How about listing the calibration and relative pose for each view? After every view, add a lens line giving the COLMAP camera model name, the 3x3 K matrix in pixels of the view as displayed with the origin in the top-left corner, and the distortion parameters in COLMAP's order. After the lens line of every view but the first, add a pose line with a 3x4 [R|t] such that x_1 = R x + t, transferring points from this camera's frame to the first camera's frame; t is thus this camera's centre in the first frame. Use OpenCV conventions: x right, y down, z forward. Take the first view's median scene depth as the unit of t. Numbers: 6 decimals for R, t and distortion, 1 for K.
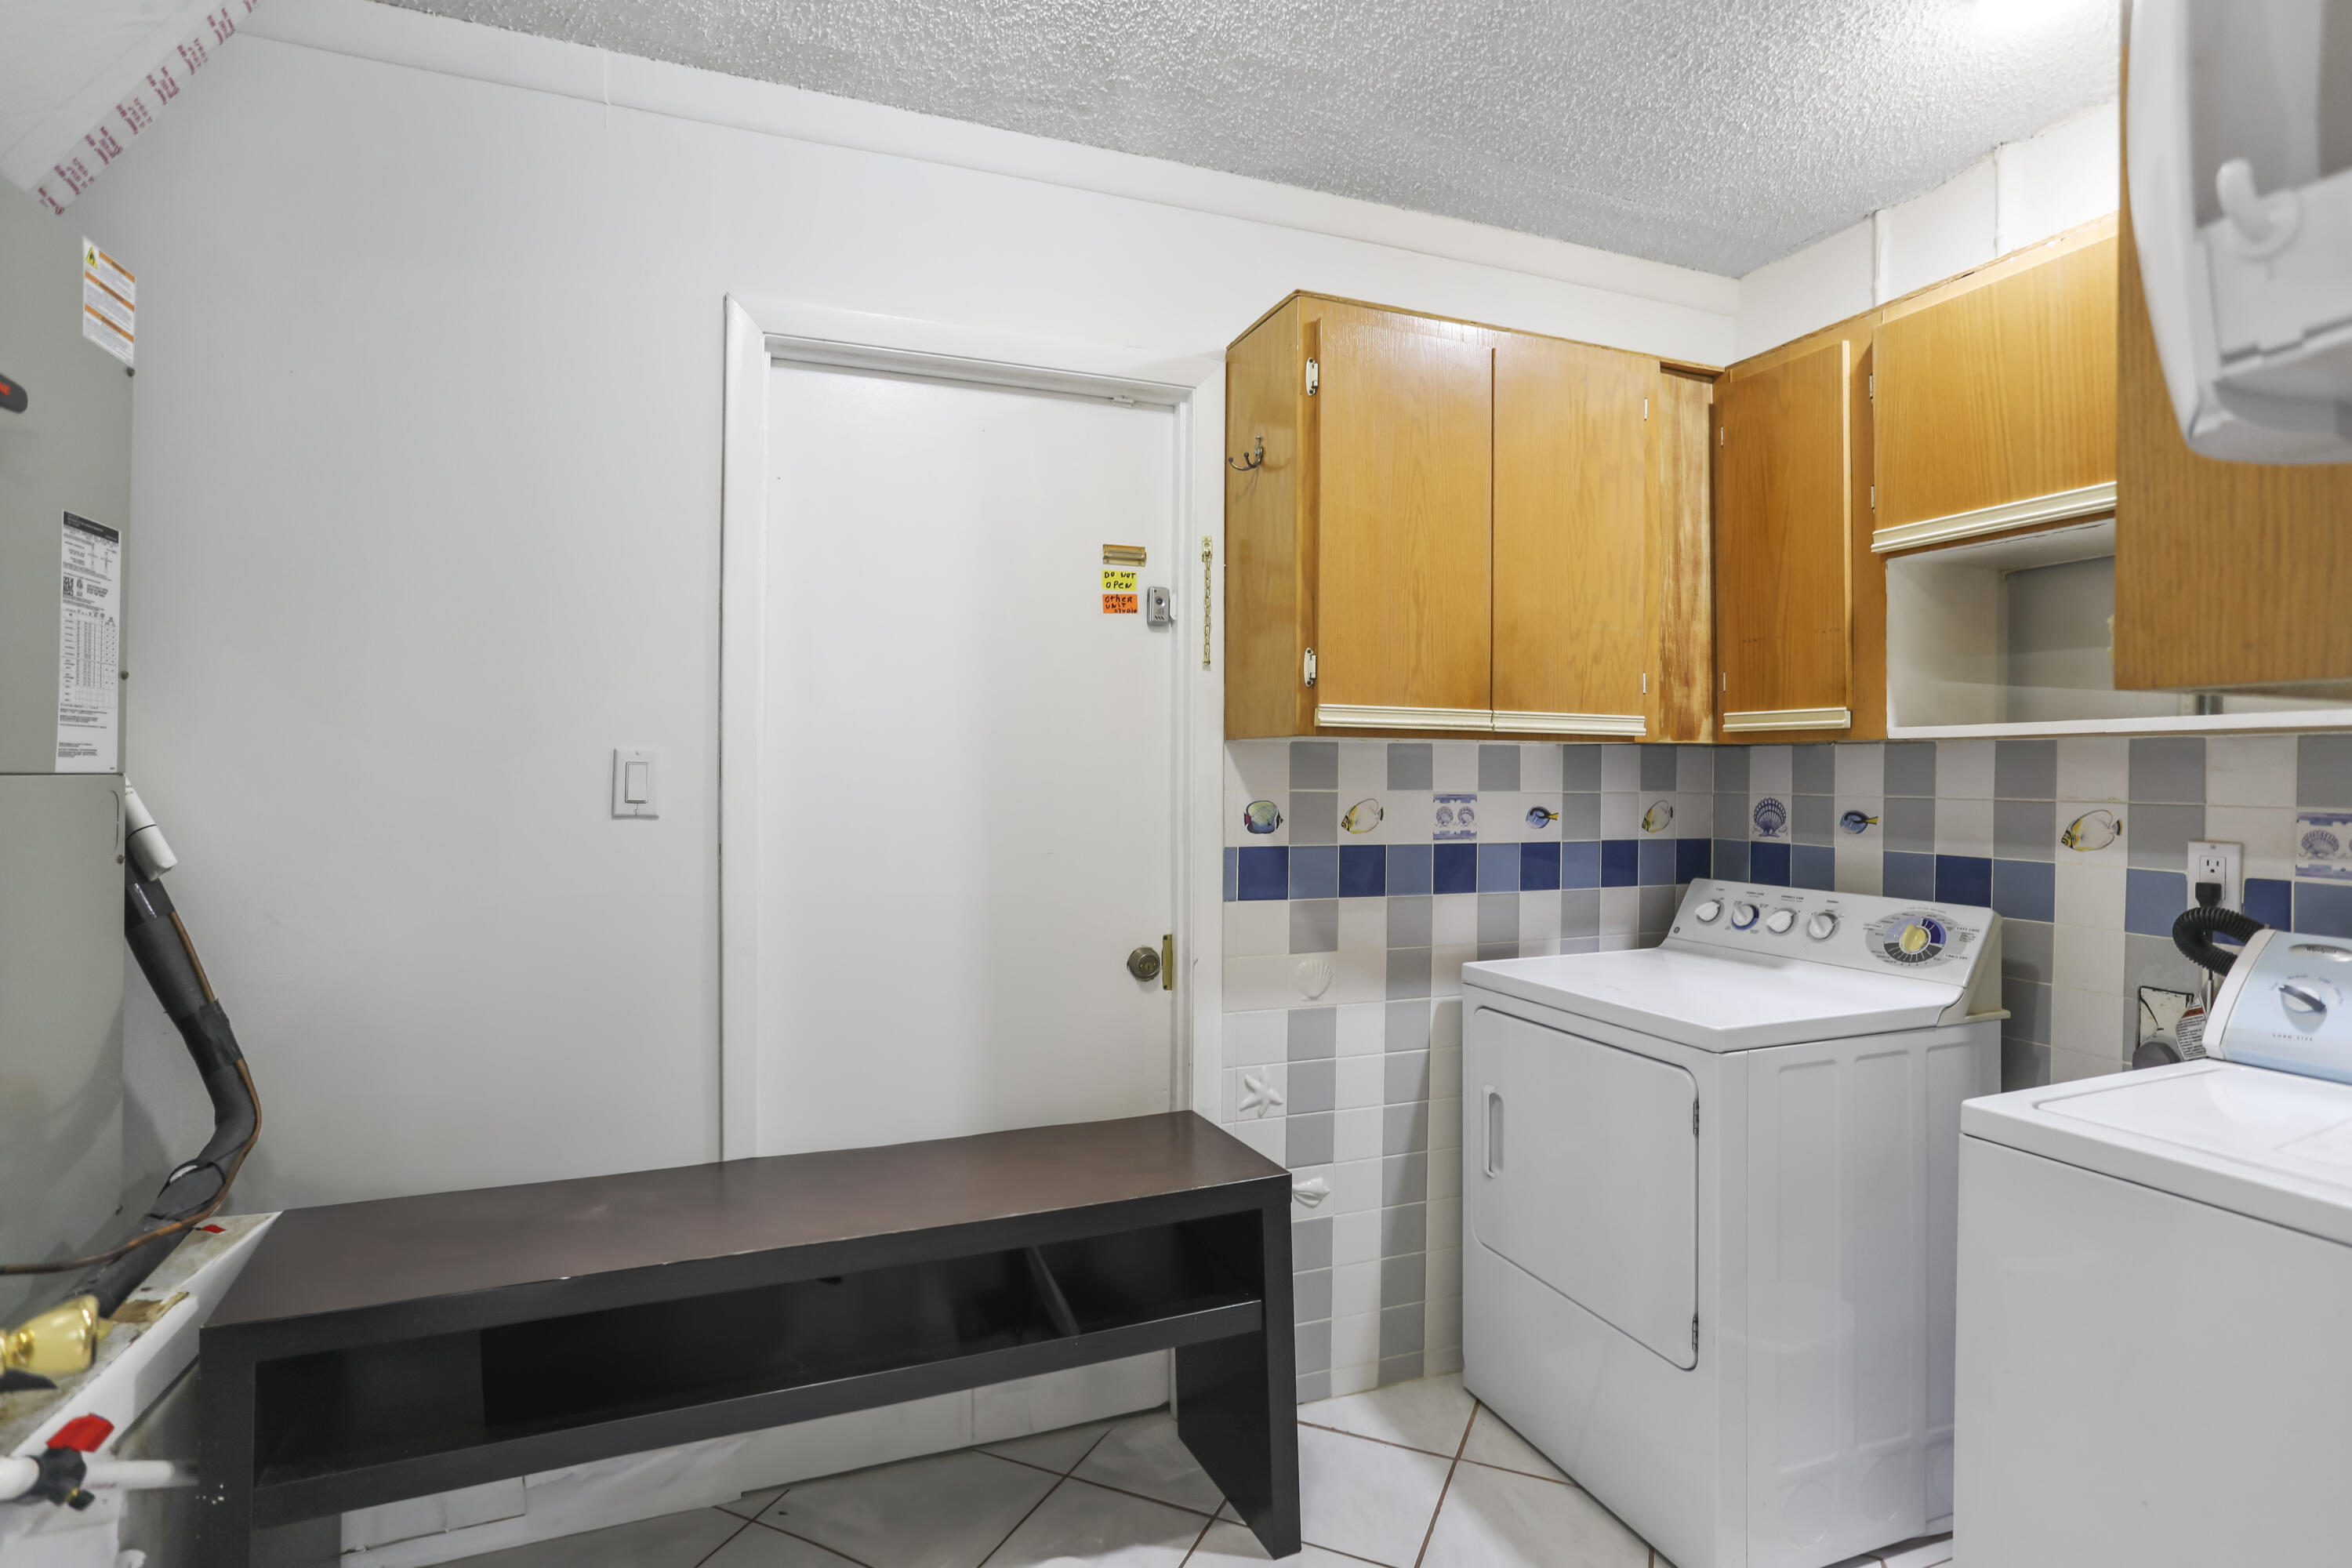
lens RADIAL K [[1147.4, 0, 1178.7], [0, 1147.4, 775.2], [0, 0, 1]] dist [-0.001486, -0.000094]
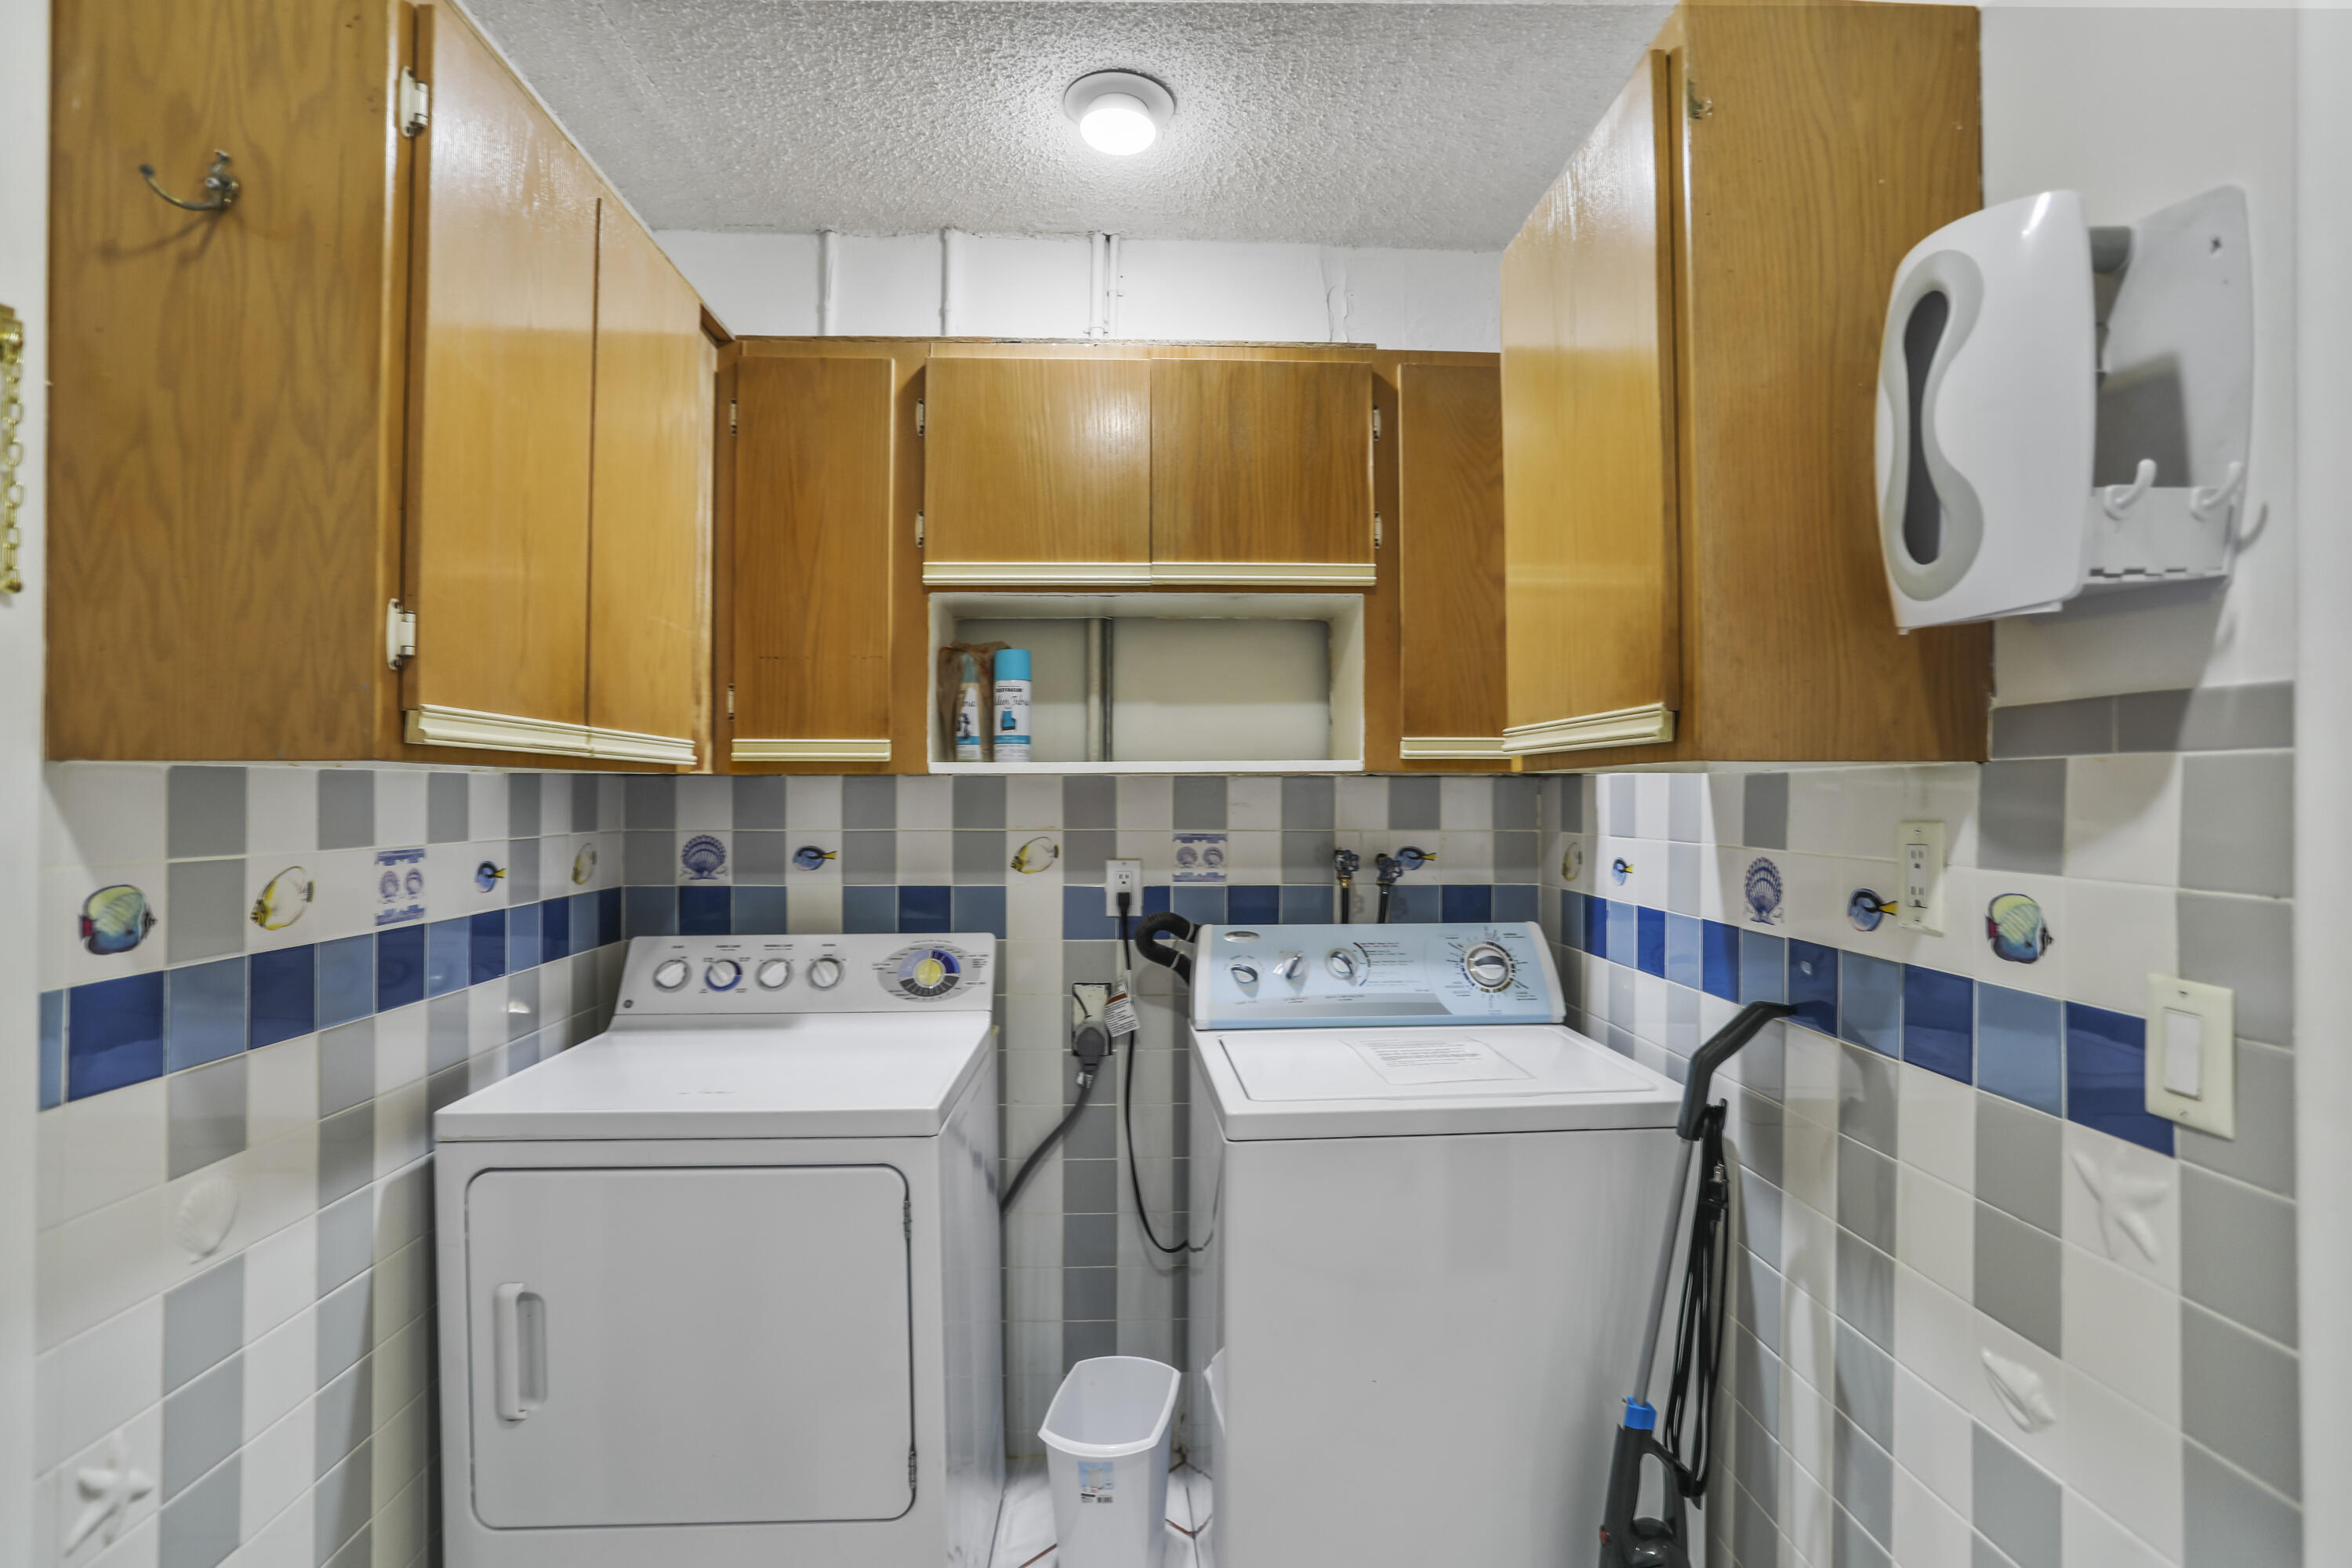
lens RADIAL K [[1206.3, 0, 1176.0], [0, 1206.3, 784.0], [0, 0, 1]] dist [-0.034966, 0.033117]
pose [[0.334970, -0.000323, 0.942229, -0.255474], [0.006110, 0.999980, -0.001829, -0.017345], [-0.942209, 0.006370, 0.334966, 0.398904]]
